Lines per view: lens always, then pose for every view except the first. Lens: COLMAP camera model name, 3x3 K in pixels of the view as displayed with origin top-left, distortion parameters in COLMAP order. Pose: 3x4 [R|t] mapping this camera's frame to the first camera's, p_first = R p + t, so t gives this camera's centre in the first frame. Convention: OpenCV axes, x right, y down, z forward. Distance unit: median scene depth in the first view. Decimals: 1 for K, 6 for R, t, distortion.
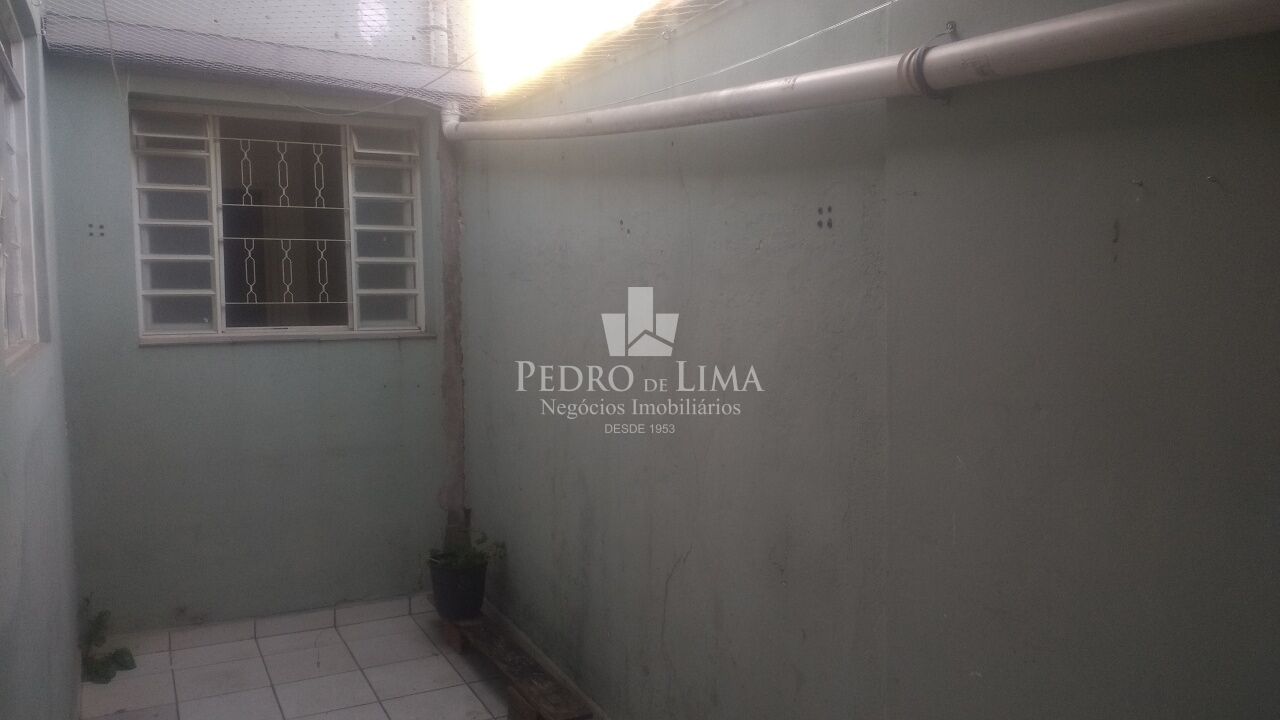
lens RADIAL K [[1020.1, 0, 636.8], [0, 1020.1, 368.5], [0, 0, 1]] dist [0.119246, -0.173698]
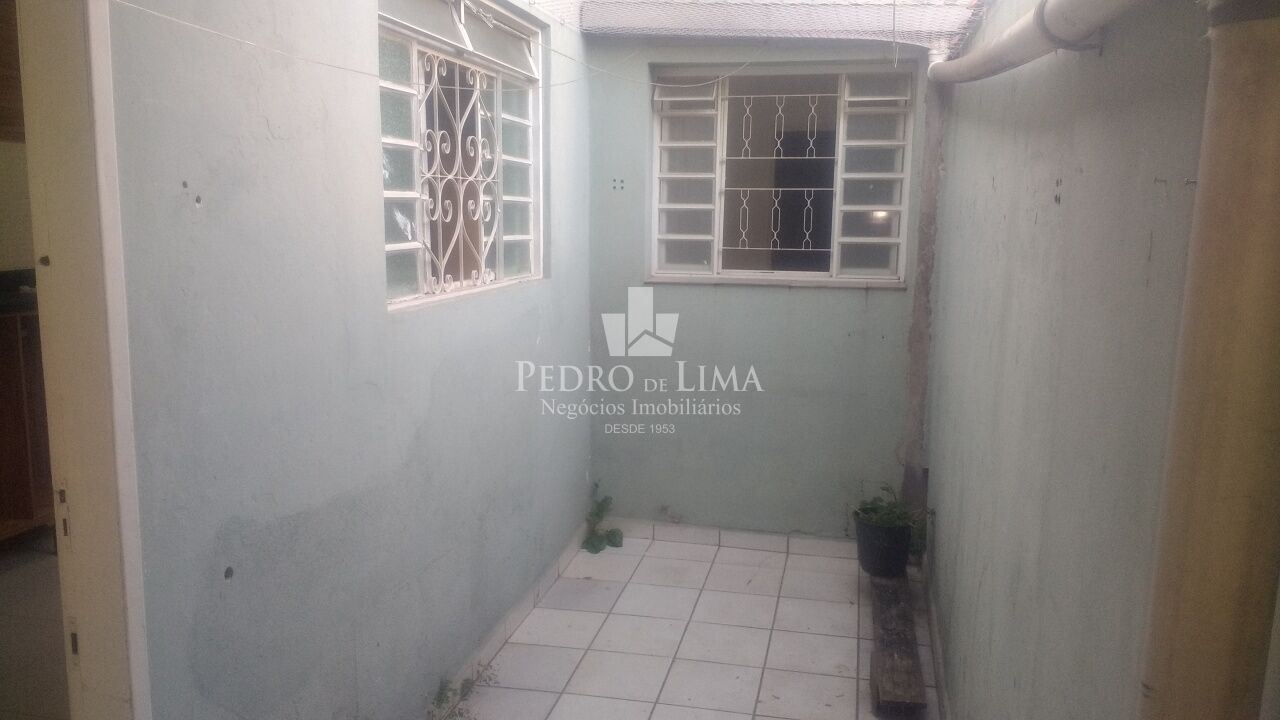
lens RADIAL K [[1020.1, 0, 636.8], [0, 1020.1, 368.5], [0, 0, 1]] dist [0.119246, -0.173698]
pose [[0.771832, 0.113513, -0.625612, 0.237668], [-0.067820, 0.993019, 0.096504, -0.033867], [0.632199, -0.032056, 0.774142, 0.082652]]
